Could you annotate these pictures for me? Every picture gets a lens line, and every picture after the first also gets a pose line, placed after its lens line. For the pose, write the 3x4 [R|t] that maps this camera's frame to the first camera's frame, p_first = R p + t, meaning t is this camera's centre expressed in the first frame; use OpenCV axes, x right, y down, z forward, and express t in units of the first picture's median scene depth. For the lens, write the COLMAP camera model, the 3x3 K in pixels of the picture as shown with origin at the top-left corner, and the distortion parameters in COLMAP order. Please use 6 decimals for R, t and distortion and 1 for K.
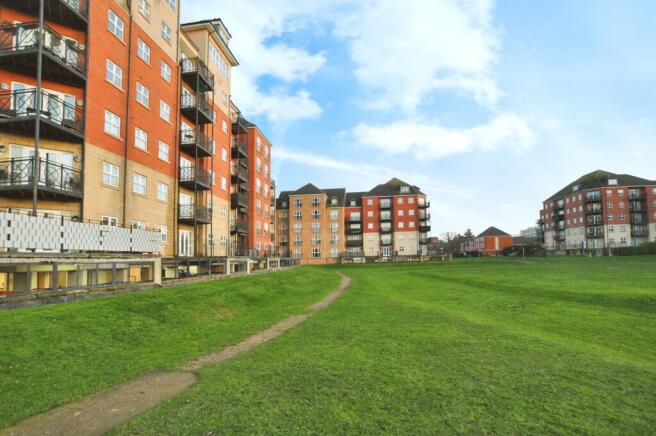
lens RADIAL K [[308.5, 0, 326.8], [0, 308.5, 235.7], [0, 0, 1]] dist [-0.037442, 0.000030]
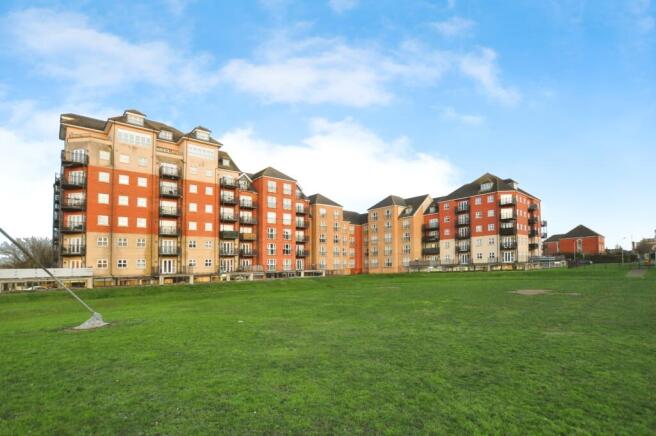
lens RADIAL K [[308.5, 0, 326.8], [0, 308.5, 235.7], [0, 0, 1]] dist [-0.037442, 0.000030]
pose [[0.787181, -0.068304, -0.612928, 0.429783], [0.061757, 0.997583, -0.031855, -0.013647], [0.613622, -0.012777, 0.789496, 0.042025]]
